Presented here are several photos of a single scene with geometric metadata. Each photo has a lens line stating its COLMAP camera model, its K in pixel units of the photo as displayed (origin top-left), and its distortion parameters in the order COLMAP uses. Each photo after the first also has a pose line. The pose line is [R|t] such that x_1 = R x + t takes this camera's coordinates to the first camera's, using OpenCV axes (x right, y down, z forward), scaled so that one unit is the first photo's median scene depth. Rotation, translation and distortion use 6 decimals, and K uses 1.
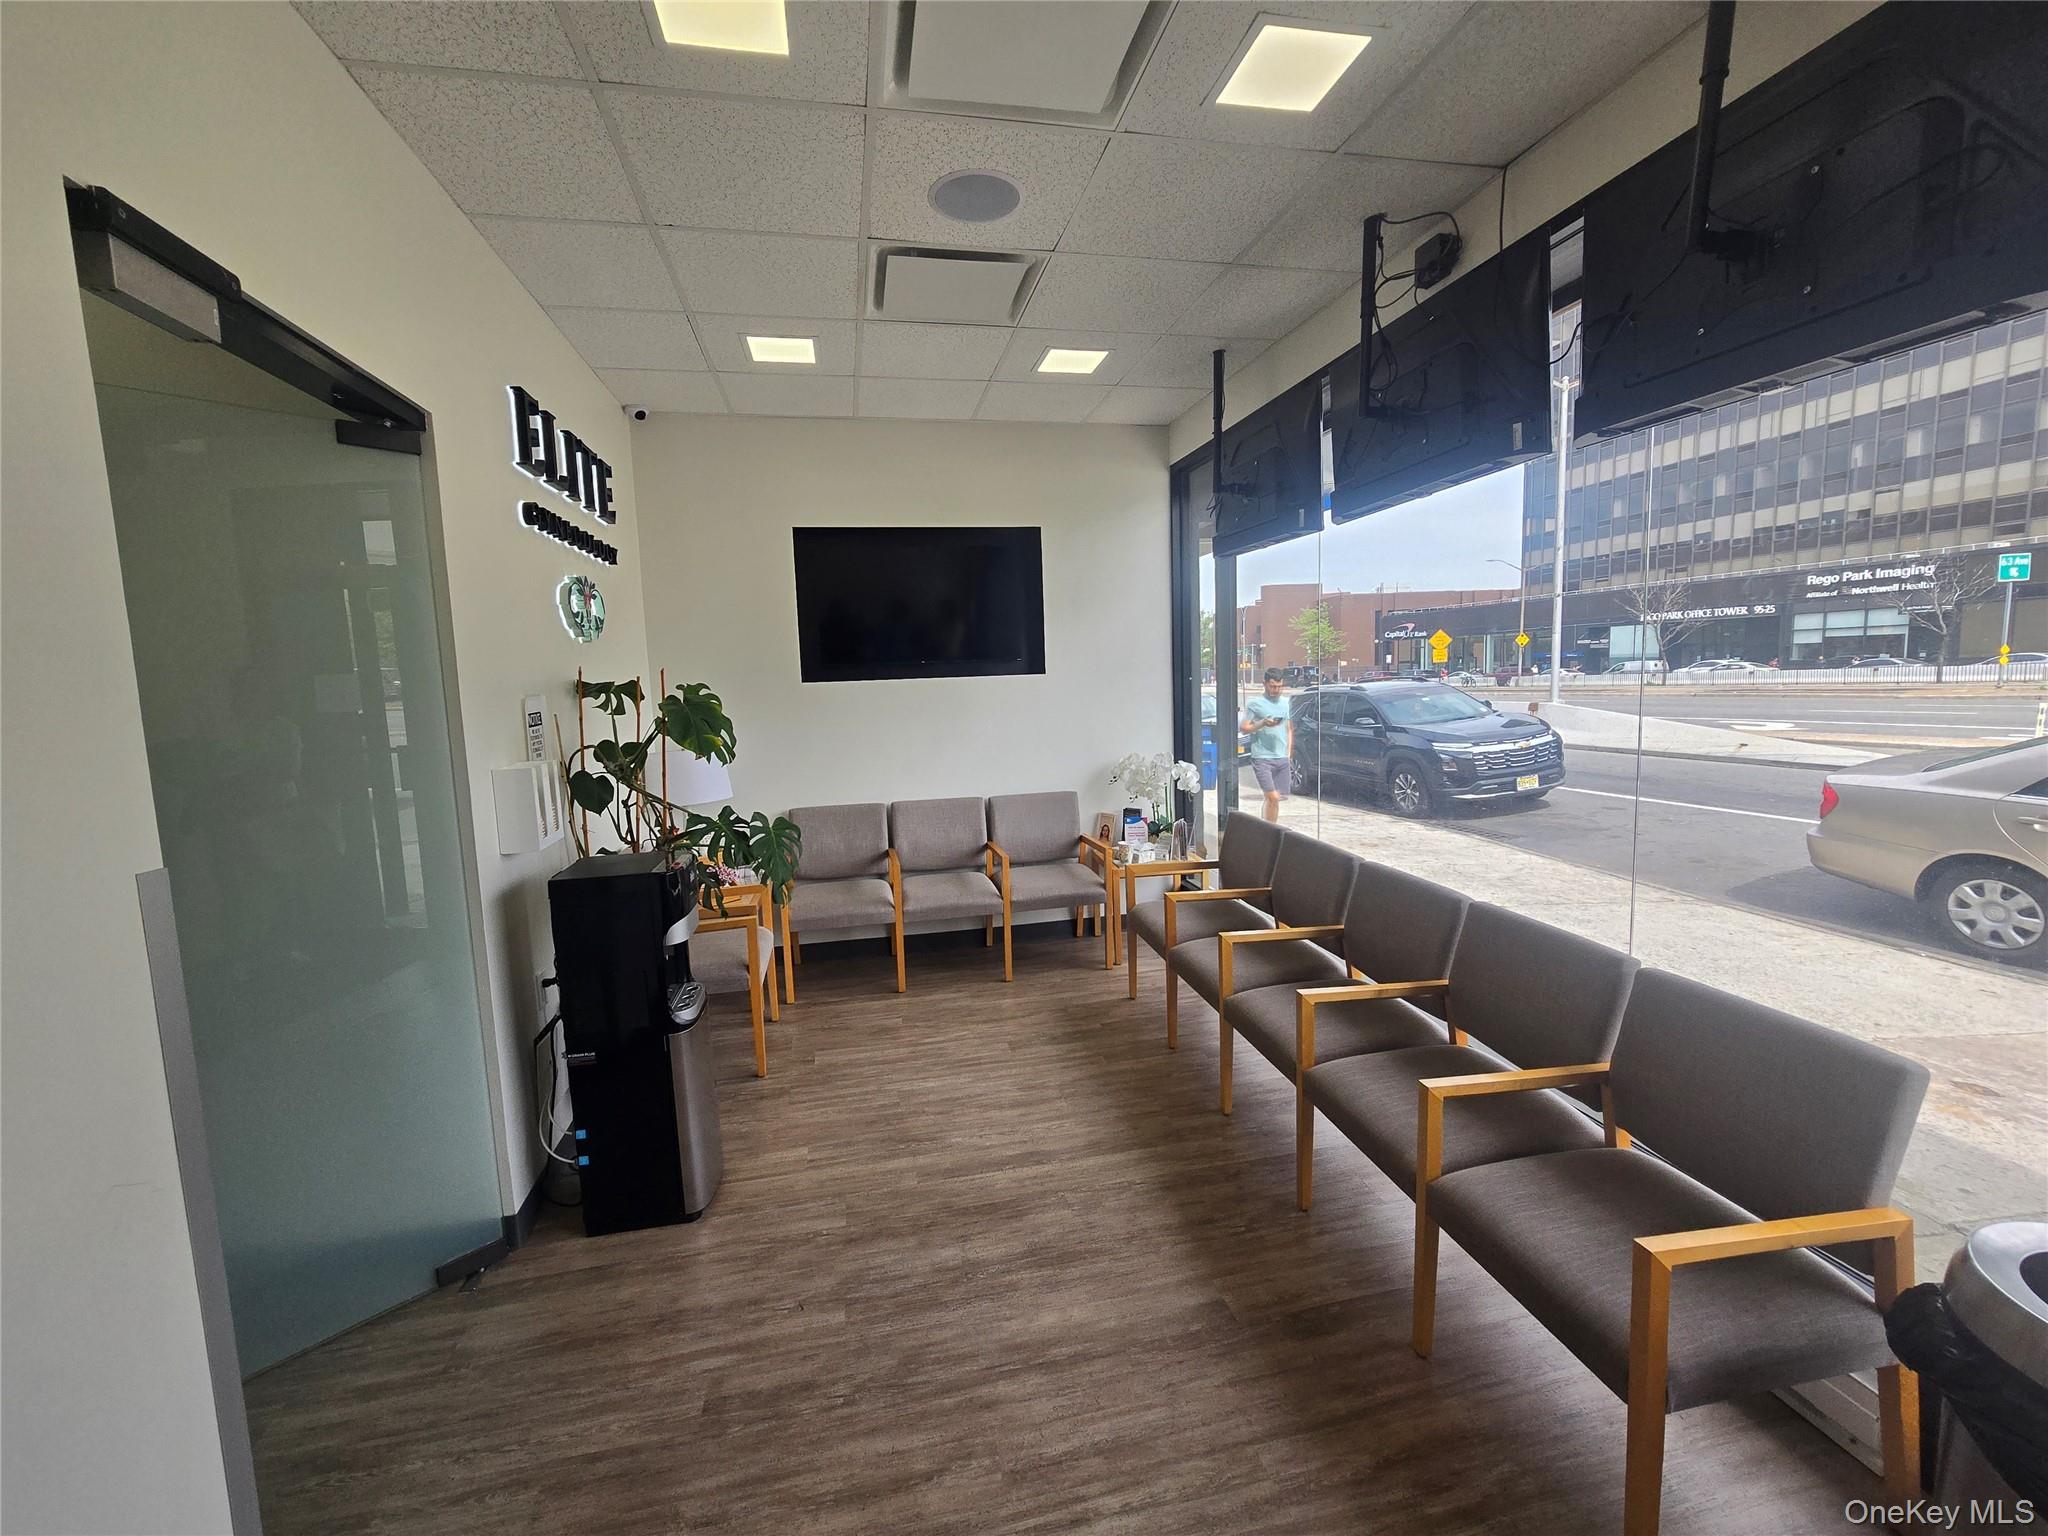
lens RADIAL K [[838.2, 0, 1019.7], [0, 838.2, 765.3], [0, 0, 1]] dist [-0.002127, -0.000652]
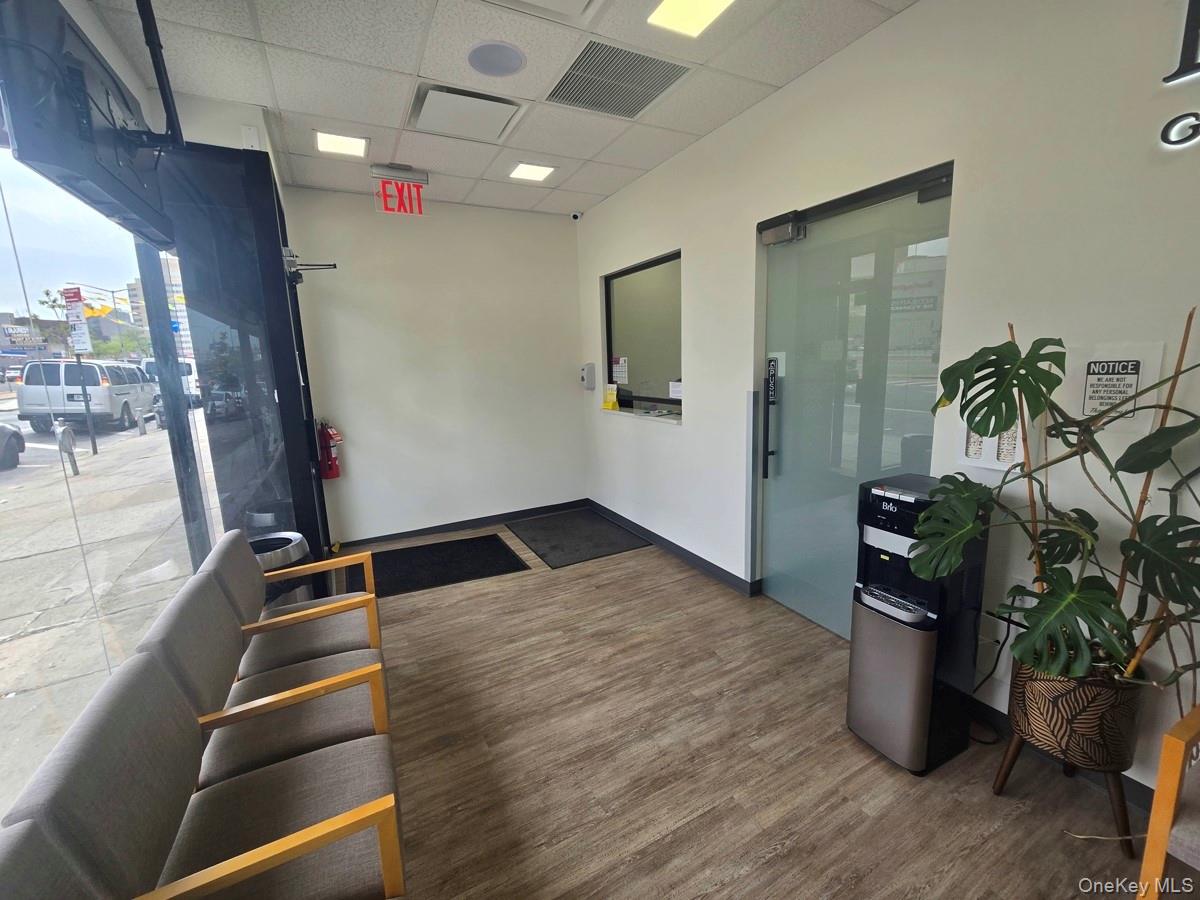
lens RADIAL K [[491.1, 0, 600.1], [0, 491.1, 444.3], [0, 0, 1]] dist [-0.002127, -0.000652]
pose [[-0.958146, 0.117520, -0.261046, 0.204402], [0.039797, 0.957681, 0.285066, -0.195067], [0.283500, 0.262746, -0.922275, 1.716175]]
